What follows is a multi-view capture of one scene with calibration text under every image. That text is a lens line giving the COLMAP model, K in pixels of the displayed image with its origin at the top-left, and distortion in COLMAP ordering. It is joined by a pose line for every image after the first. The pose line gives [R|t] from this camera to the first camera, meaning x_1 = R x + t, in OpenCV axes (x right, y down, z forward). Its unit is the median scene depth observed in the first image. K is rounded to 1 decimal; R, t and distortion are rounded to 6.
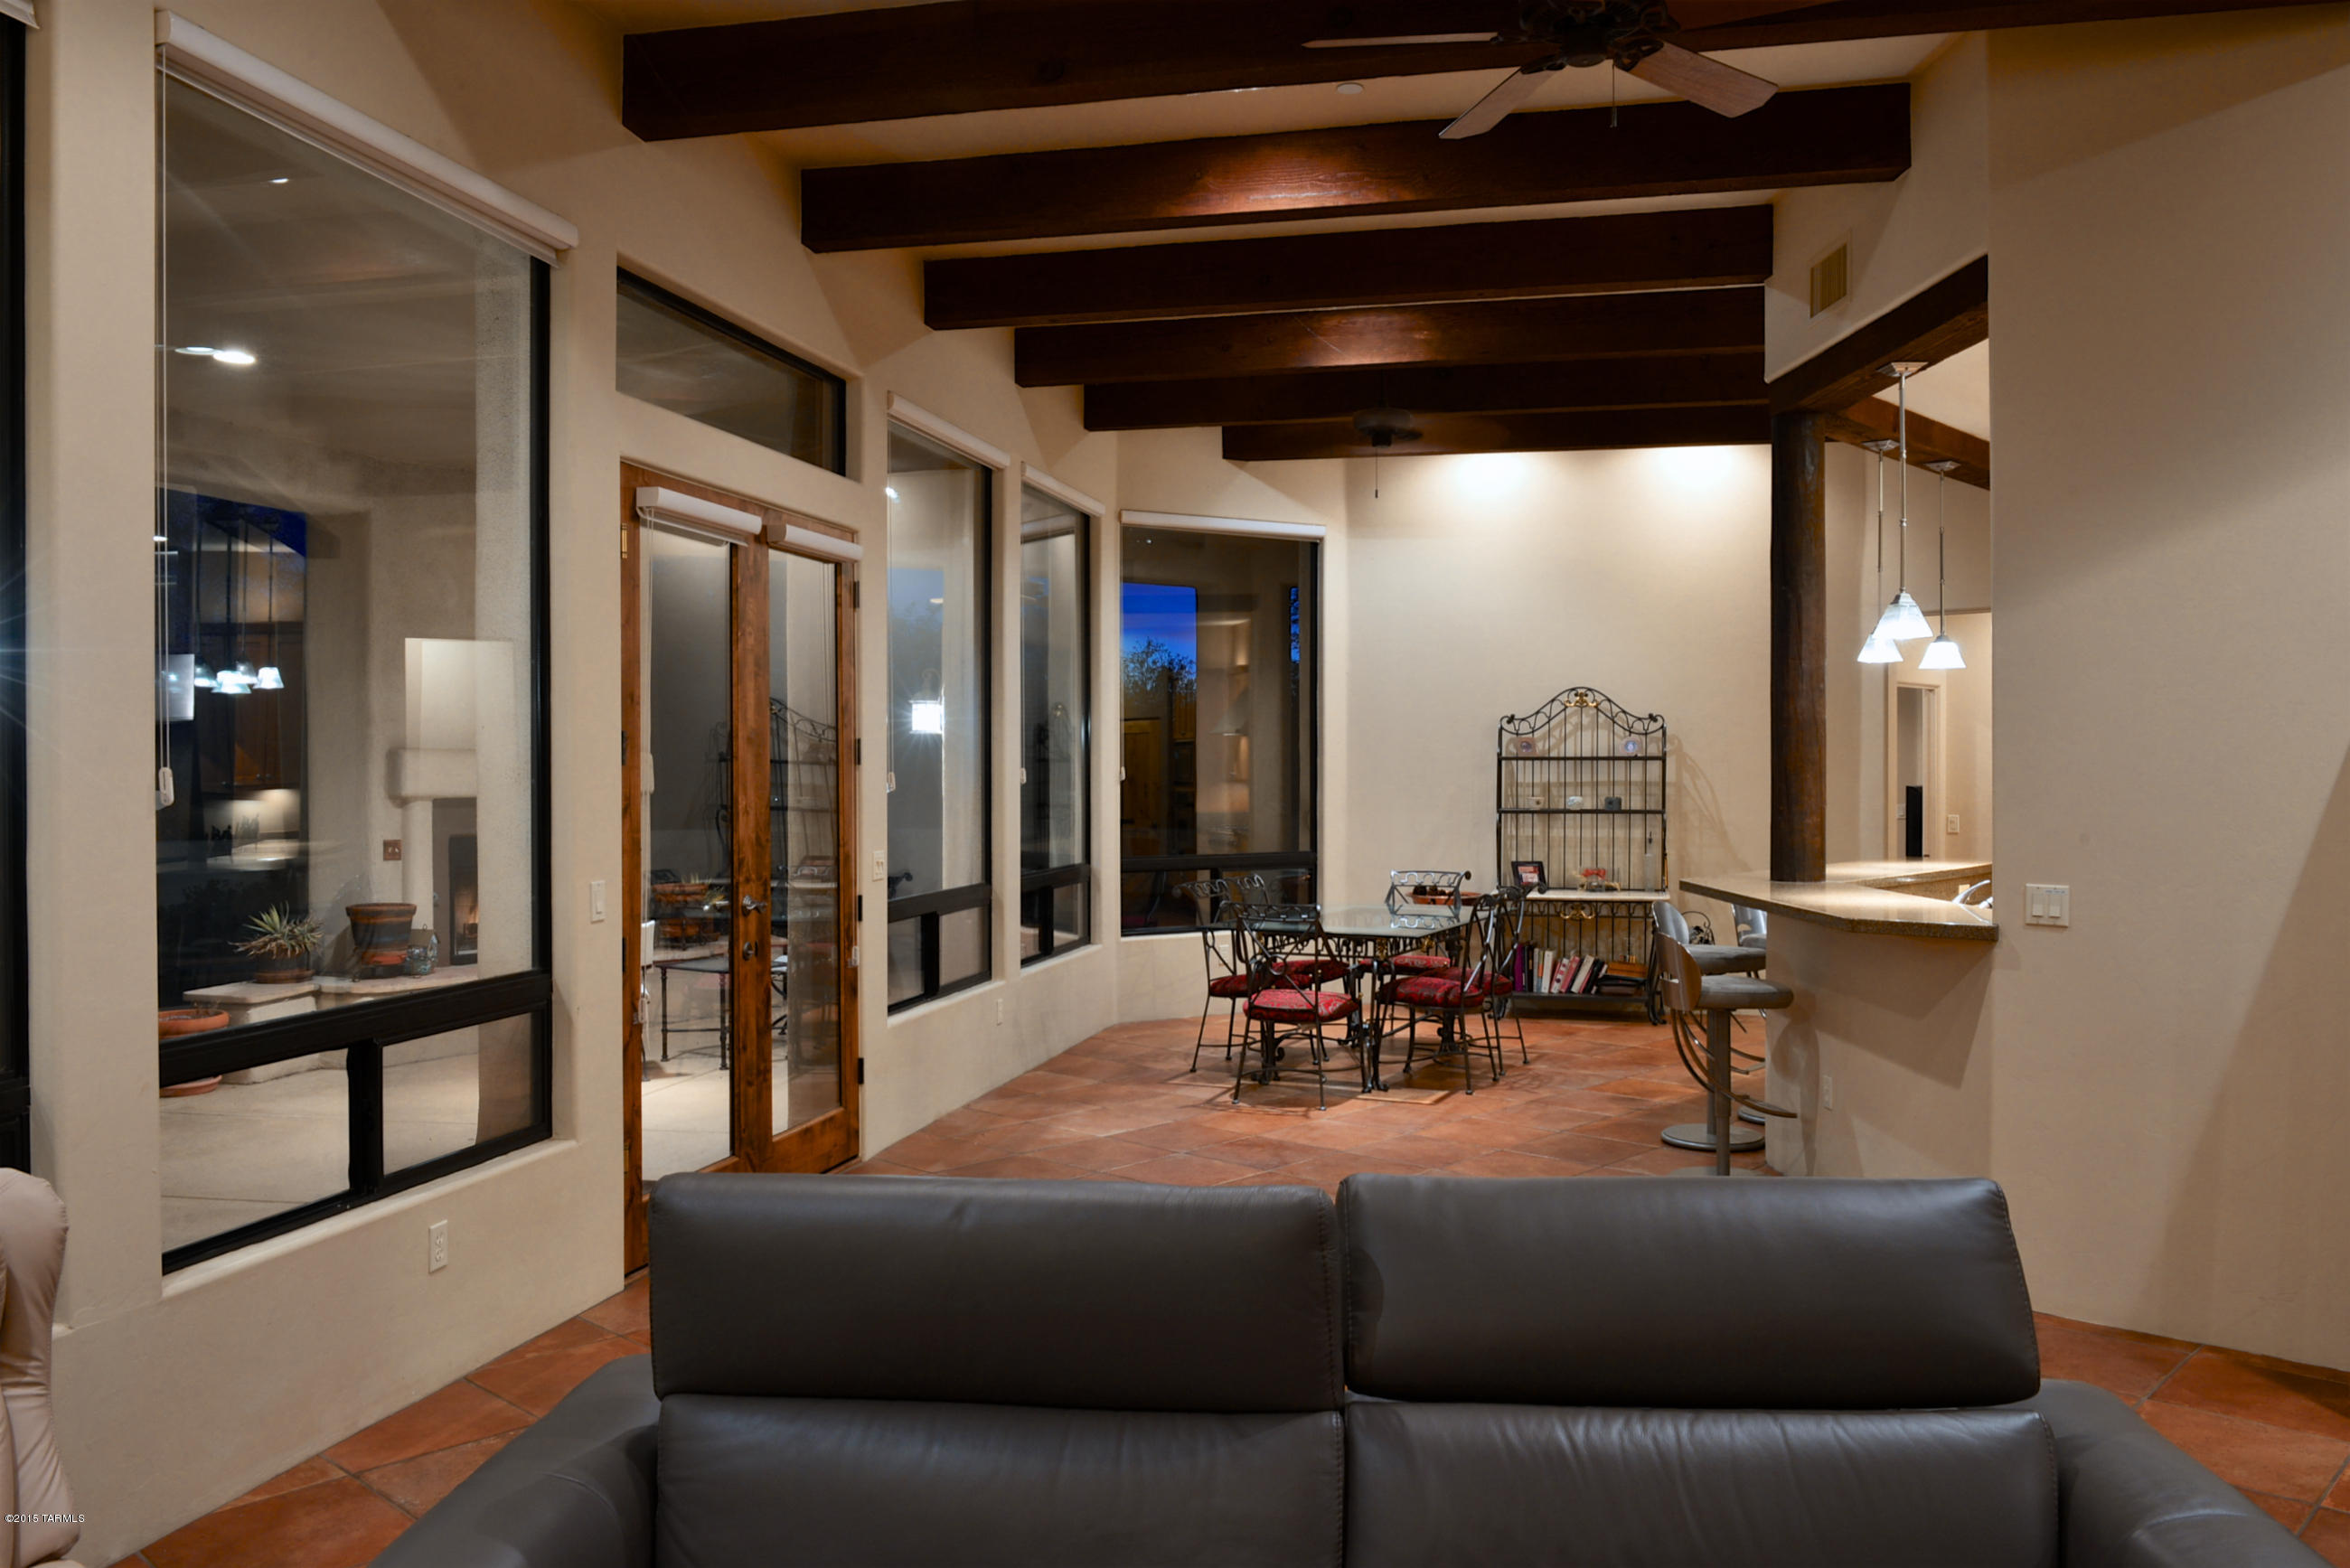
lens RADIAL K [[1803.2, 0, 1175.0], [0, 1803.2, 784.0], [0, 0, 1]] dist [-0.016913, -0.001025]
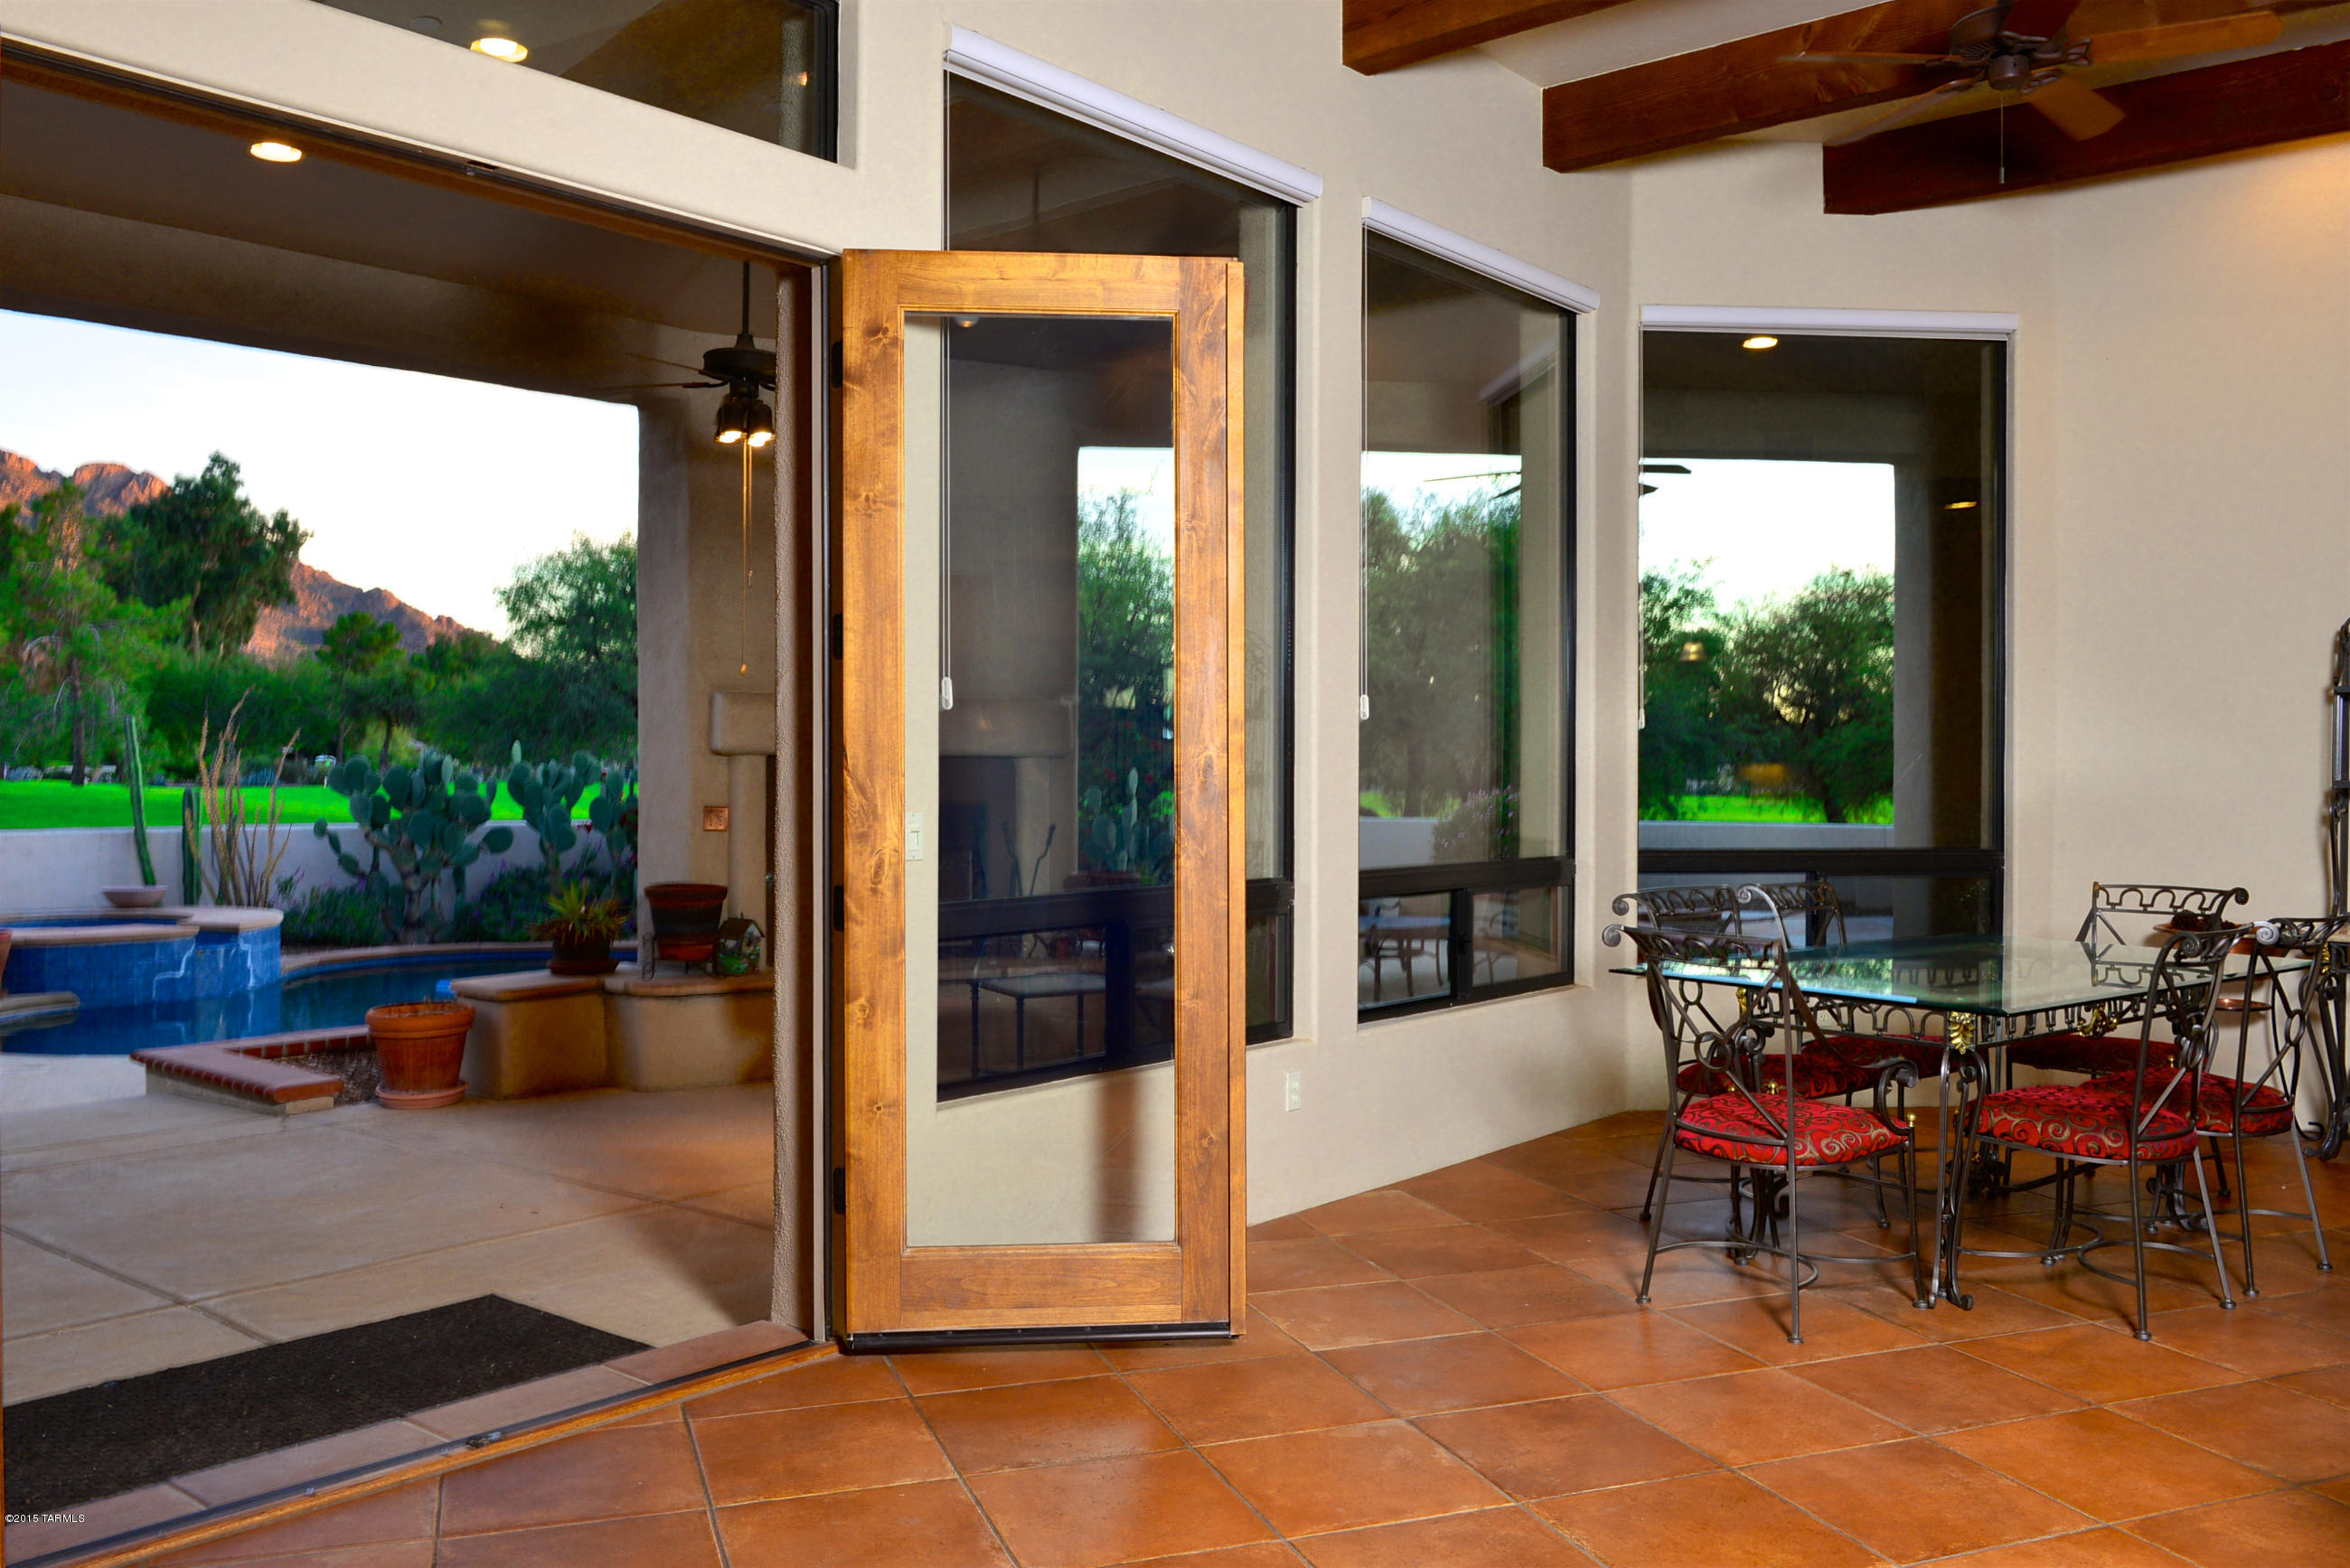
lens RADIAL K [[1857.0, 0, 1178.9], [0, 1857.0, 783.4], [0, 0, 1]] dist [-0.005940, -0.072520]
pose [[0.892012, 0.008253, -0.451937, 0.128654], [-0.008342, 0.999964, 0.001796, 0.018643], [0.451935, 0.002168, 0.892048, 0.361611]]
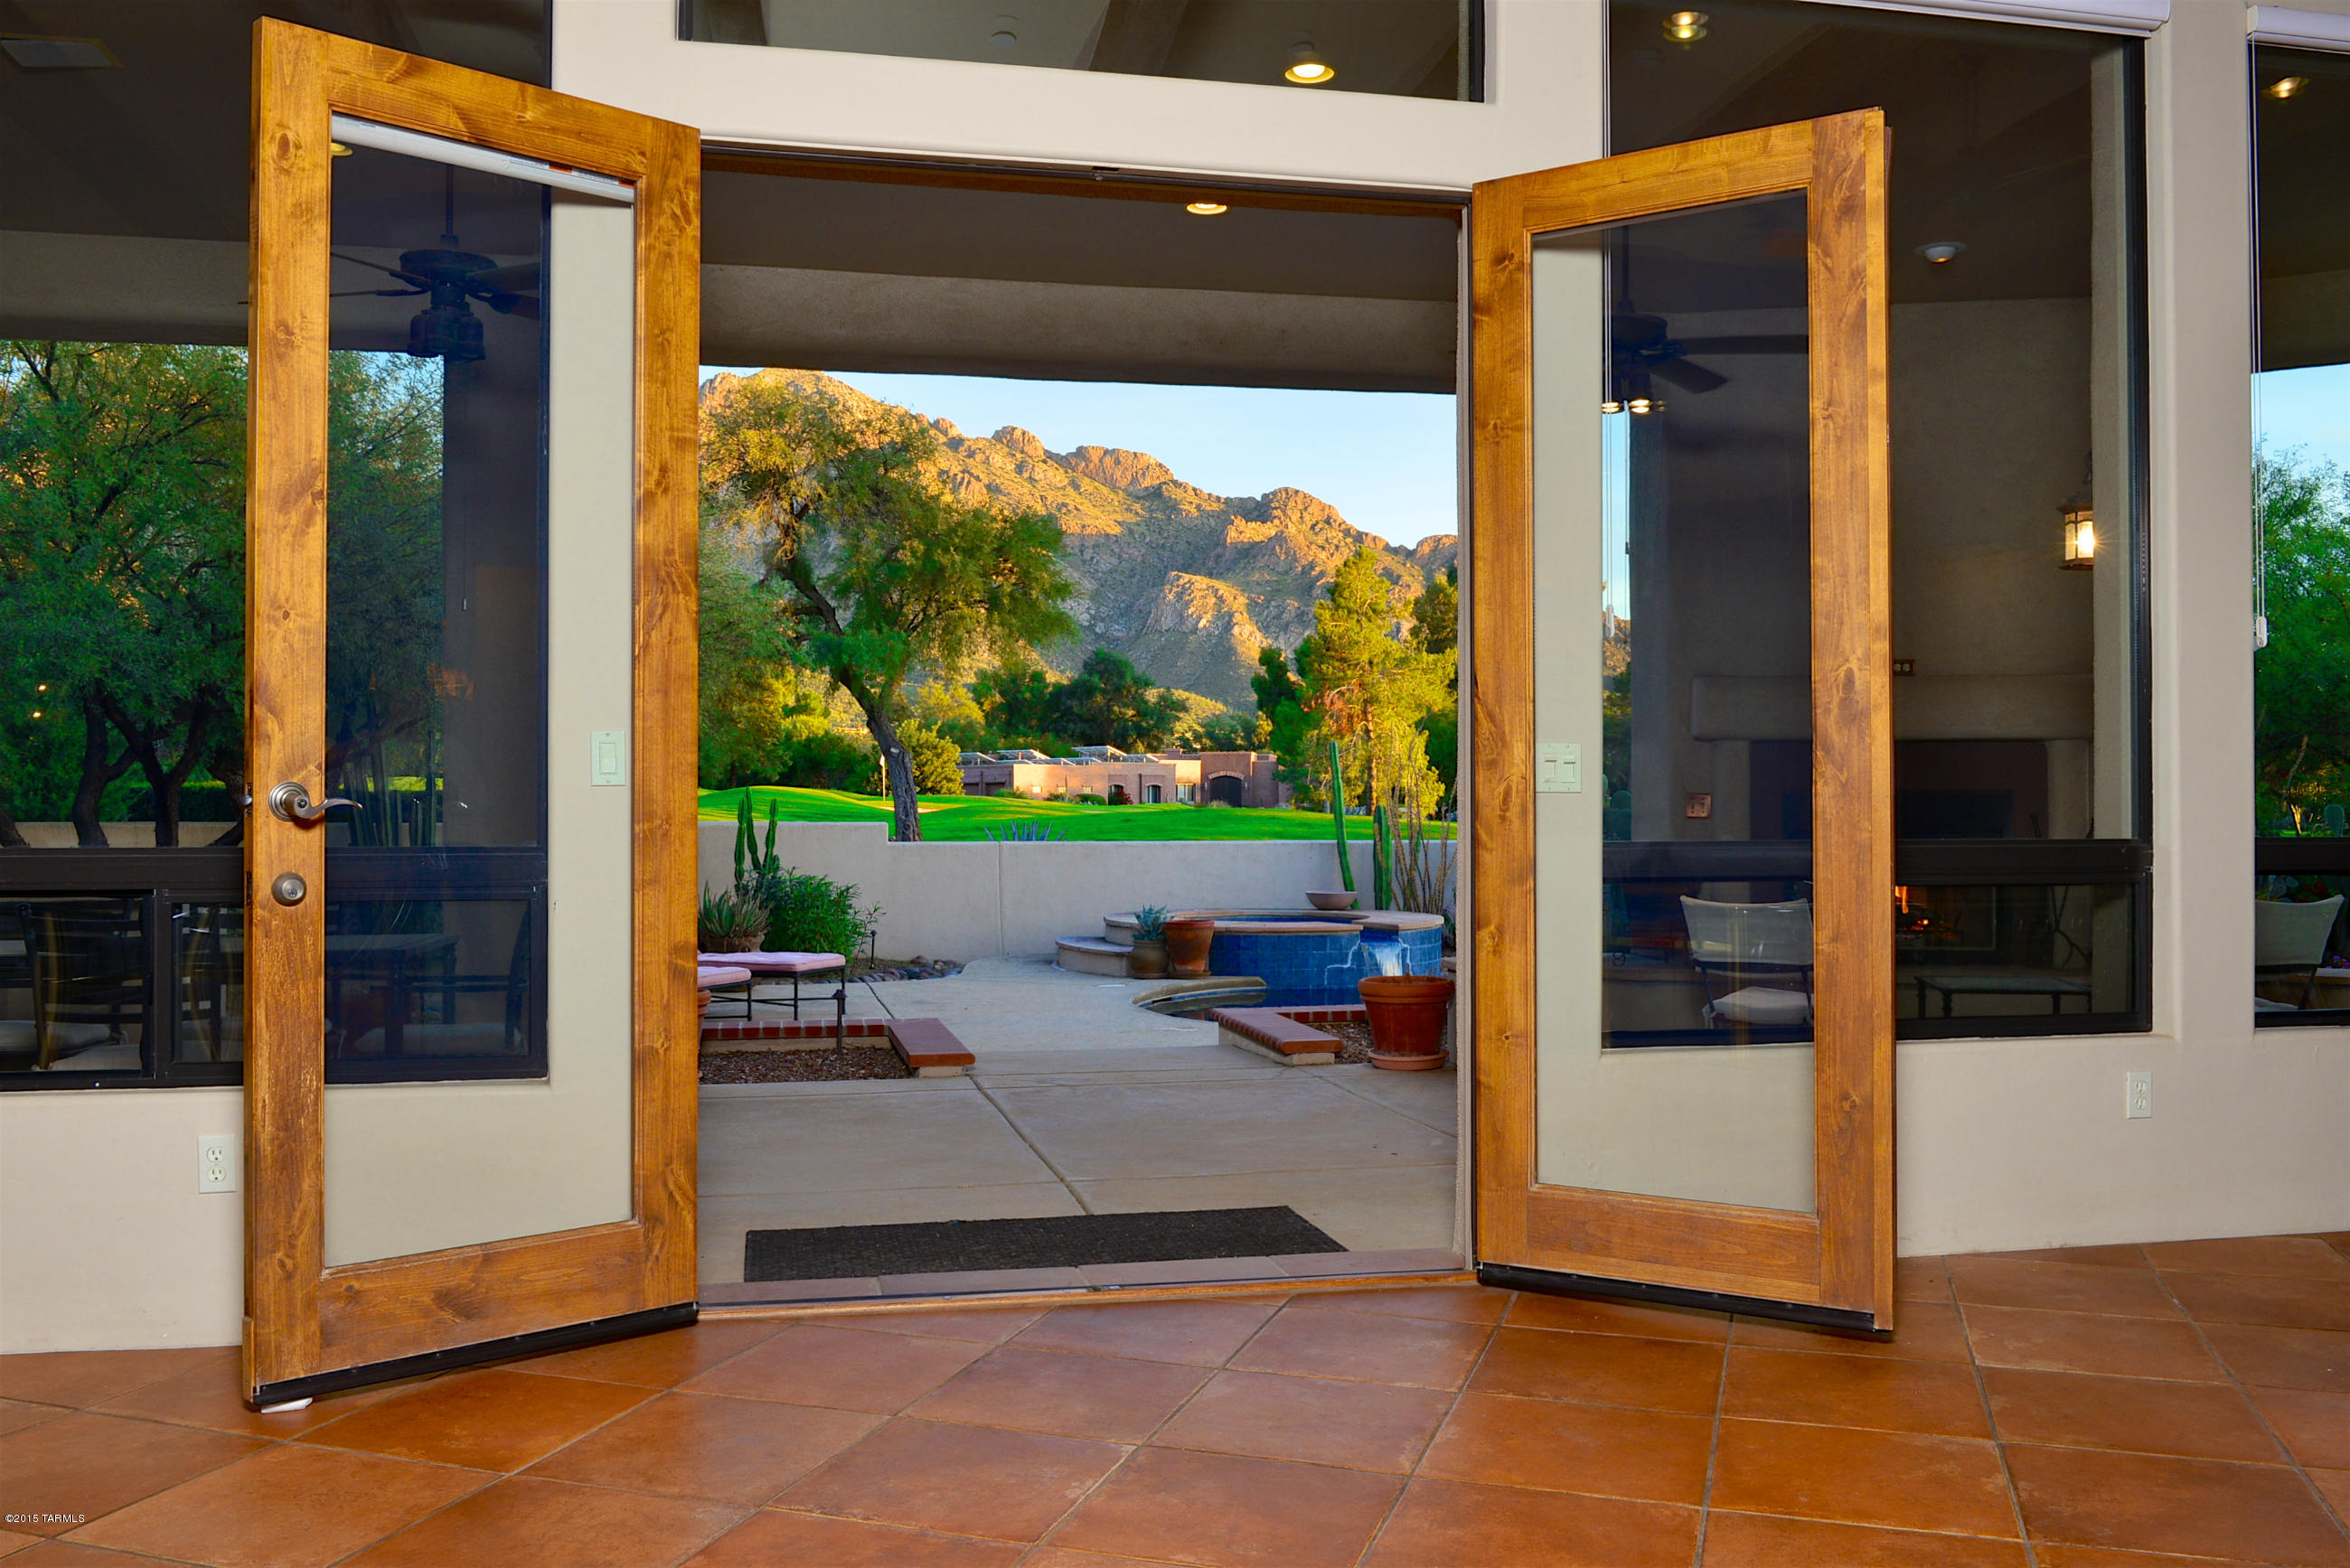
lens RADIAL K [[1902.4, 0, 1183.7], [0, 1902.4, 782.3], [0, 0, 1]] dist [-0.017261, -0.015064]
pose [[0.423240, -0.009216, -0.905971, 0.230236], [-0.010240, 0.999836, -0.014955, 0.042251], [0.905960, 0.015606, 0.423076, 0.454526]]
